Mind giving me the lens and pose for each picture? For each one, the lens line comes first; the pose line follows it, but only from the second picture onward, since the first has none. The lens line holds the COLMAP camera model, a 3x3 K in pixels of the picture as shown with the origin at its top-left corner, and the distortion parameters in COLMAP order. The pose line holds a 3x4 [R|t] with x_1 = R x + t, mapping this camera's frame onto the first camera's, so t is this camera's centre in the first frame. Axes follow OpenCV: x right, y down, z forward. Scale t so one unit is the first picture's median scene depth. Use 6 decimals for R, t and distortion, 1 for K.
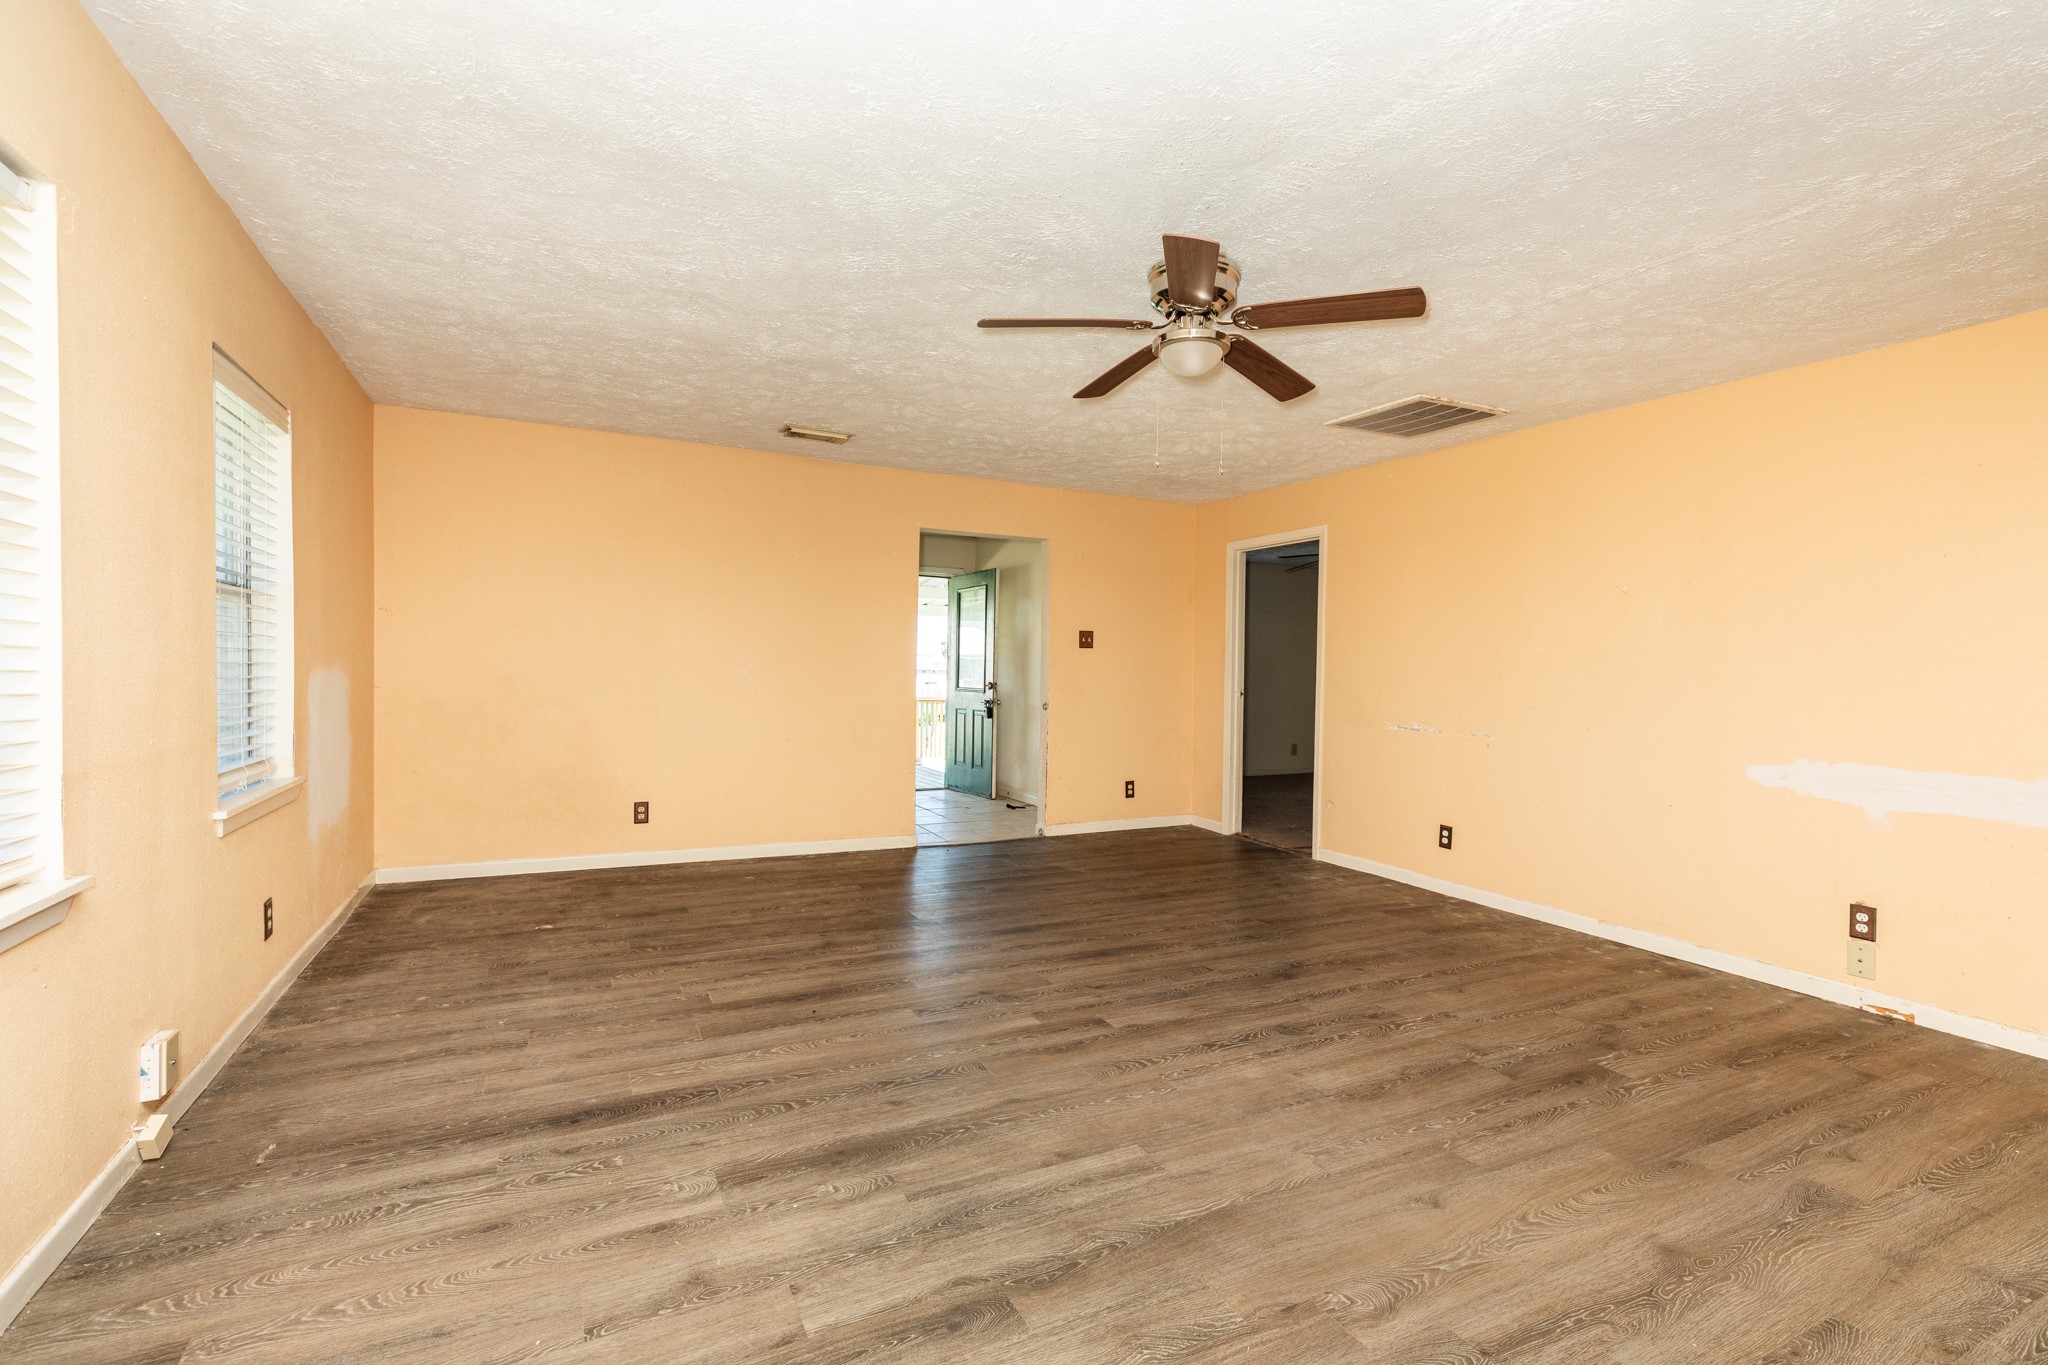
lens RADIAL K [[921.1, 0, 1030.1], [0, 921.1, 686.7], [0, 0, 1]] dist [0.011663, -0.000126]
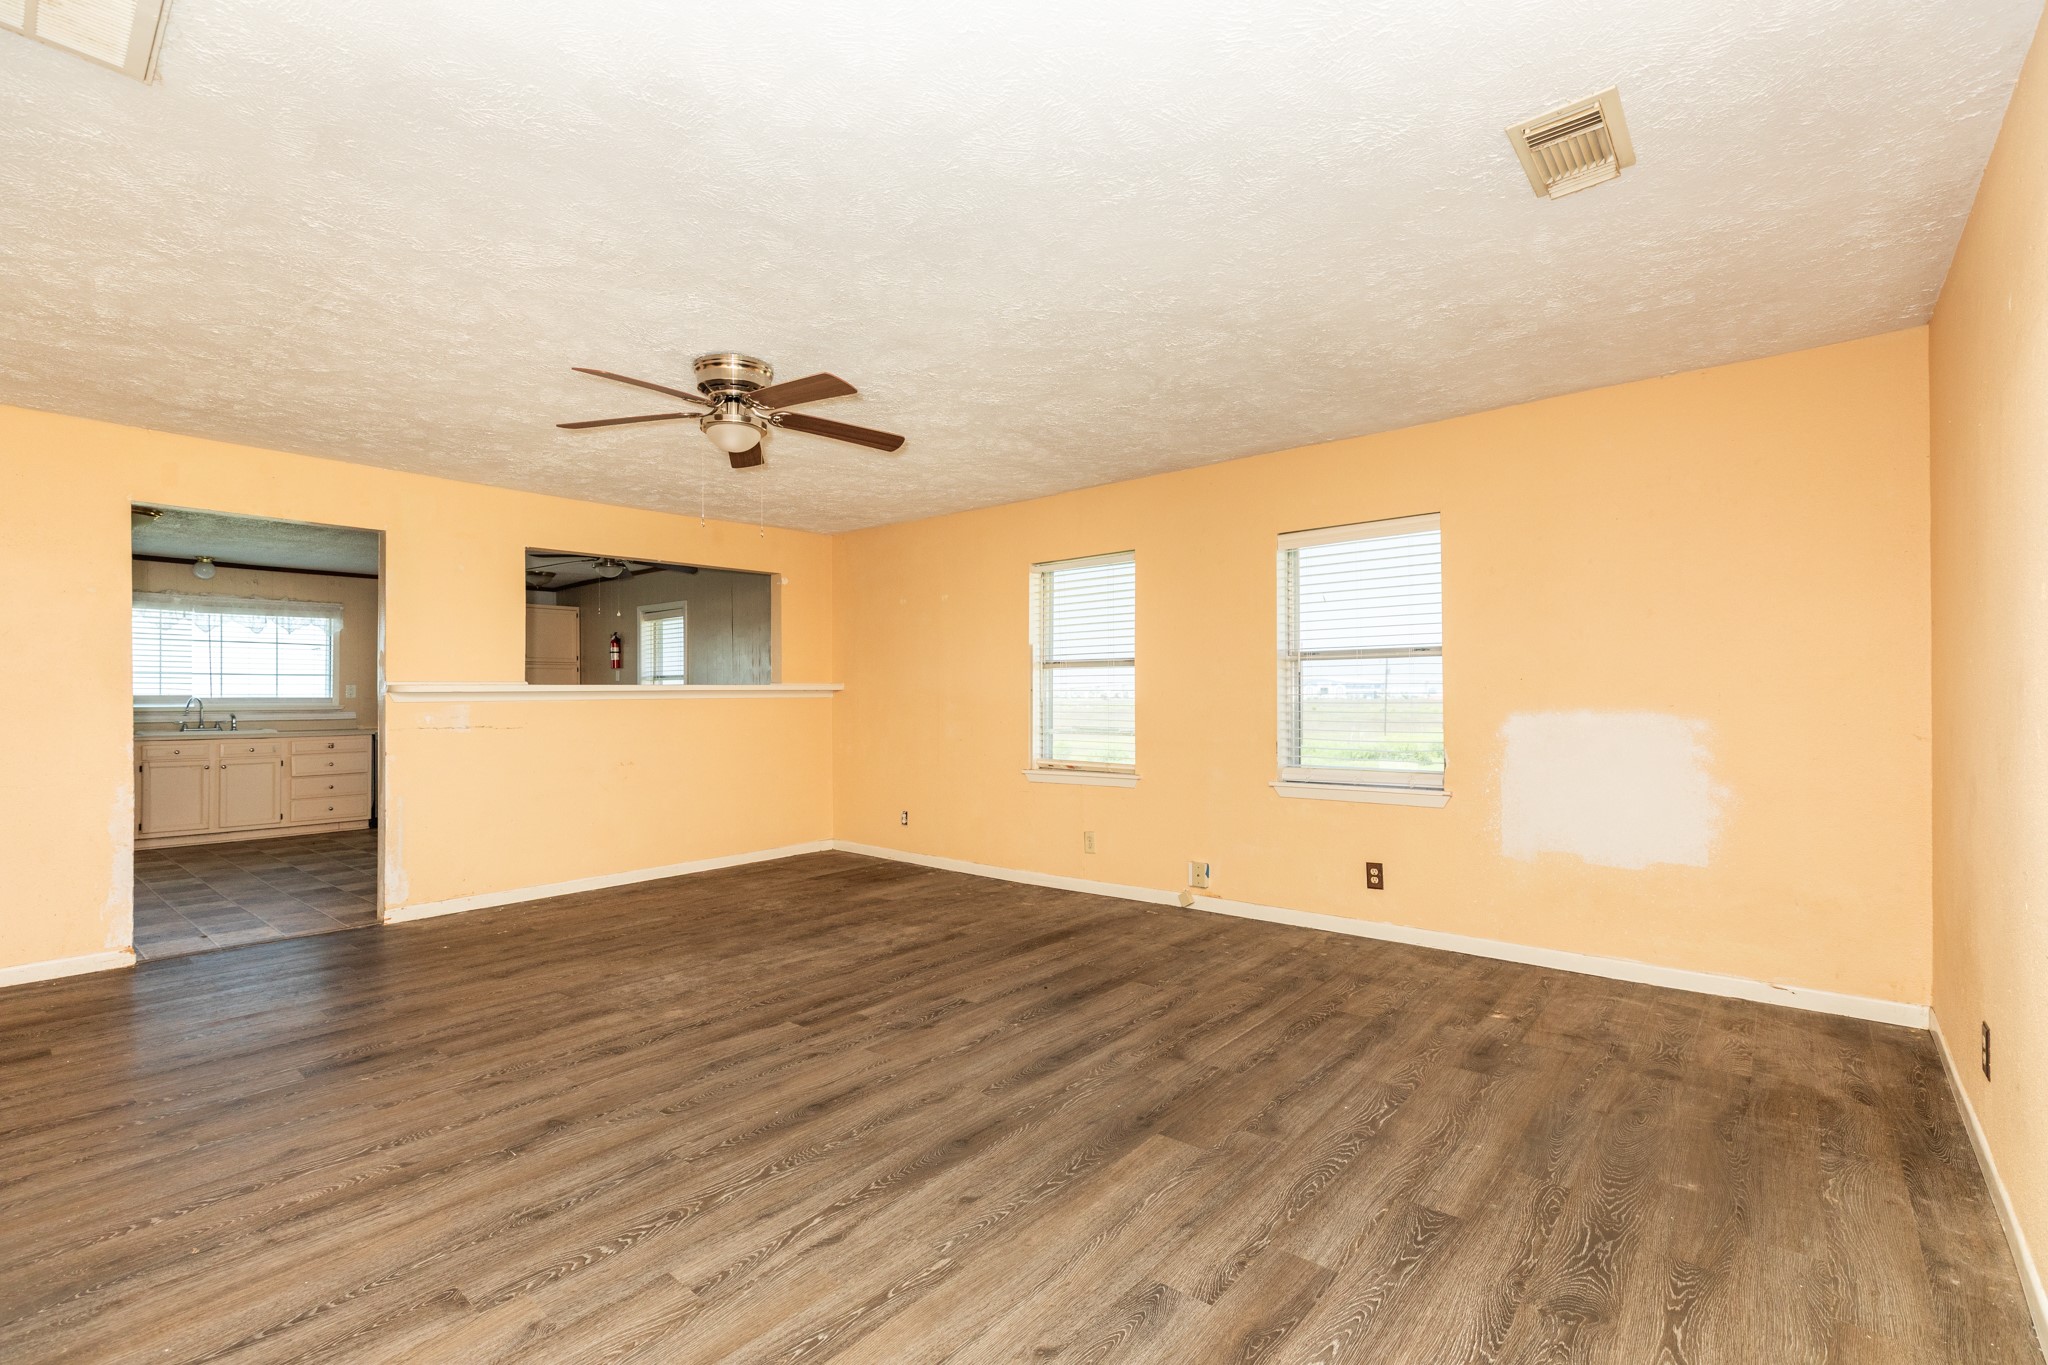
lens RADIAL K [[921.1, 0, 1030.1], [0, 921.1, 686.7], [0, 0, 1]] dist [0.011663, -0.000126]
pose [[-0.923068, -0.019747, -0.384130, 0.249877], [-0.018489, 0.999805, -0.006969, -0.031006], [0.384193, 0.000669, -0.923253, 2.062110]]
